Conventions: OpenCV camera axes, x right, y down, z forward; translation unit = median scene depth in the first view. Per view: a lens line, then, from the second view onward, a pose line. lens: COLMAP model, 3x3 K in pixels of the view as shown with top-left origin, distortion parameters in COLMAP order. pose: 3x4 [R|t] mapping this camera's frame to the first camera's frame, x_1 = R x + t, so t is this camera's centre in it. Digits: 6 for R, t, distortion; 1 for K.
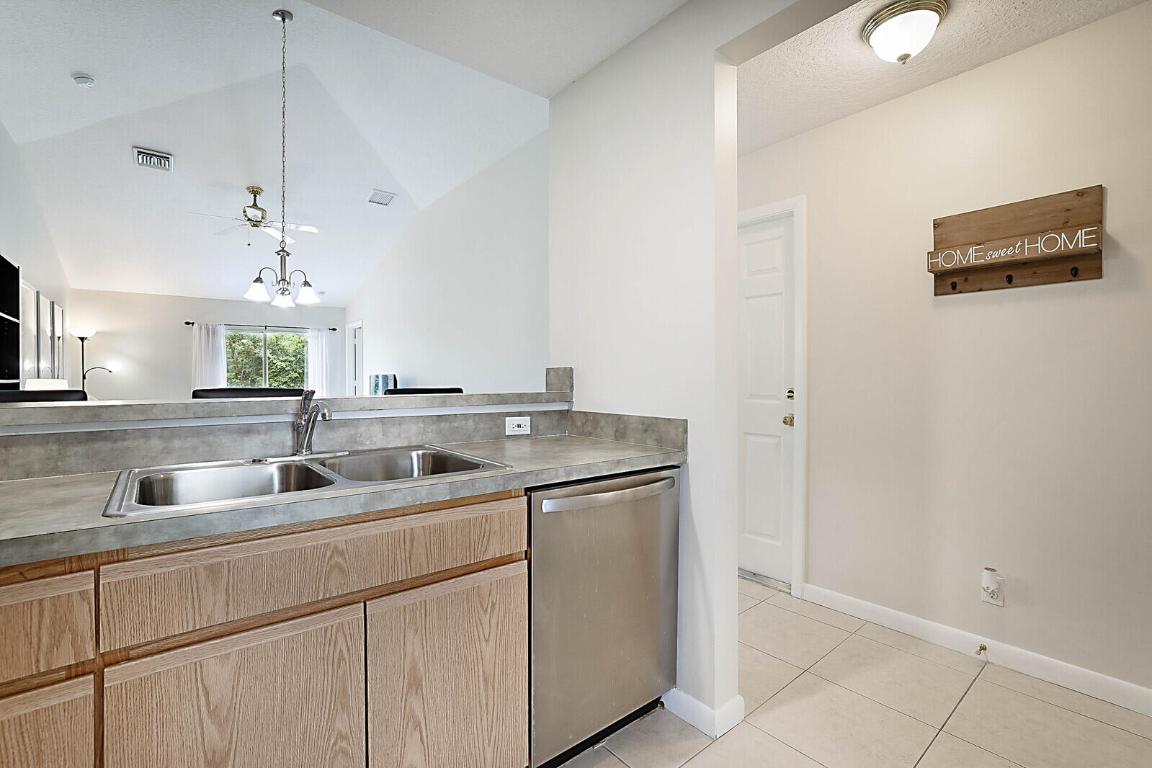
lens RADIAL K [[506.4, 0, 564.1], [0, 506.4, 387.3], [0, 0, 1]] dist [-0.021790, 0.003239]
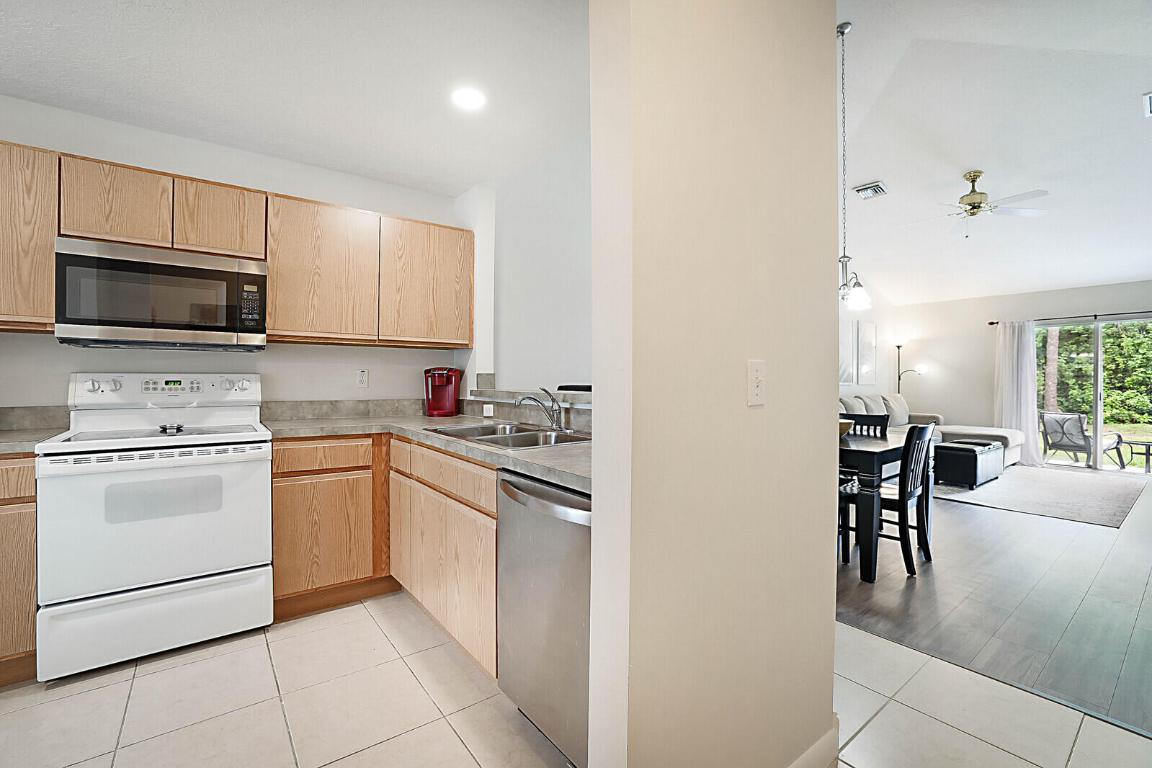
lens RADIAL K [[494.5, 0, 567.2], [0, 494.5, 379.5], [0, 0, 1]] dist [-0.025339, 0.006870]
pose [[-0.026702, 0.005571, -0.999628, 0.766978], [-0.023962, 0.999694, 0.006211, -0.022445], [0.999356, 0.024119, -0.026561, 0.777341]]
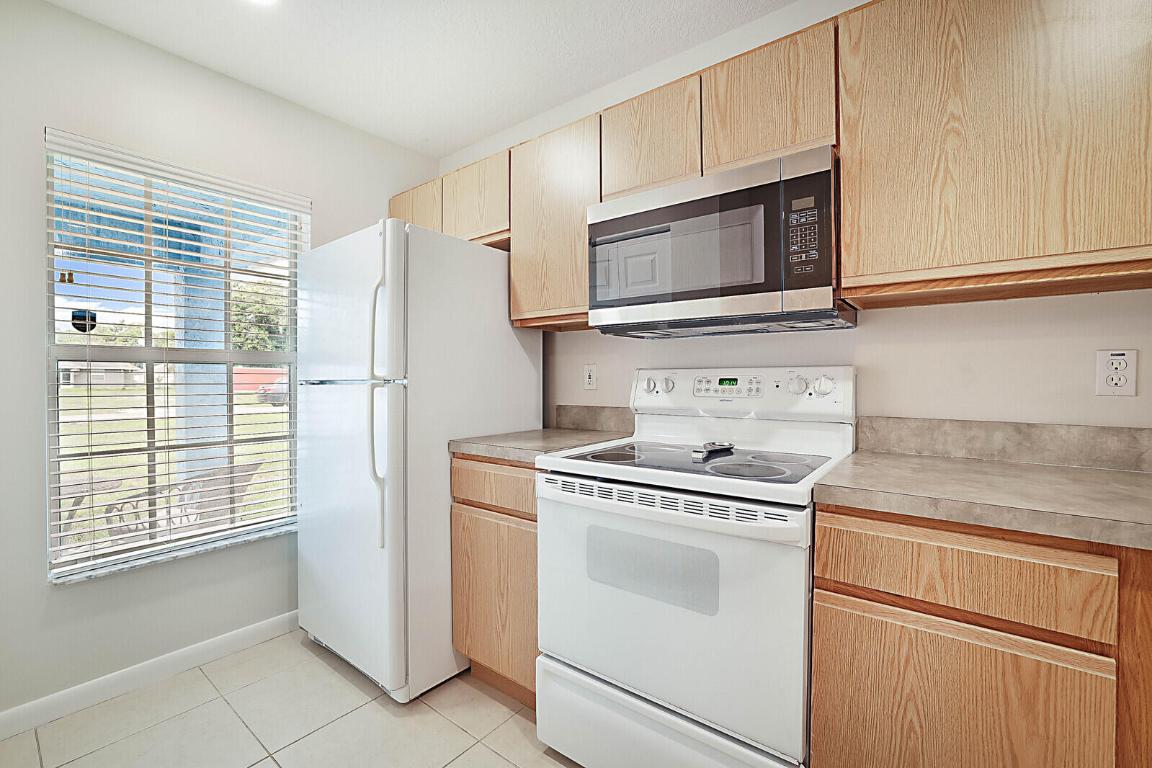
lens RADIAL K [[494.5, 0, 568.0], [0, 494.5, 380.0], [0, 0, 1]] dist [-0.025339, 0.006870]
pose [[-0.973630, 0.008812, -0.227961, 0.048530], [0.003030, 0.999665, 0.025702, -0.008820], [0.228111, 0.024333, -0.973331, 0.526057]]
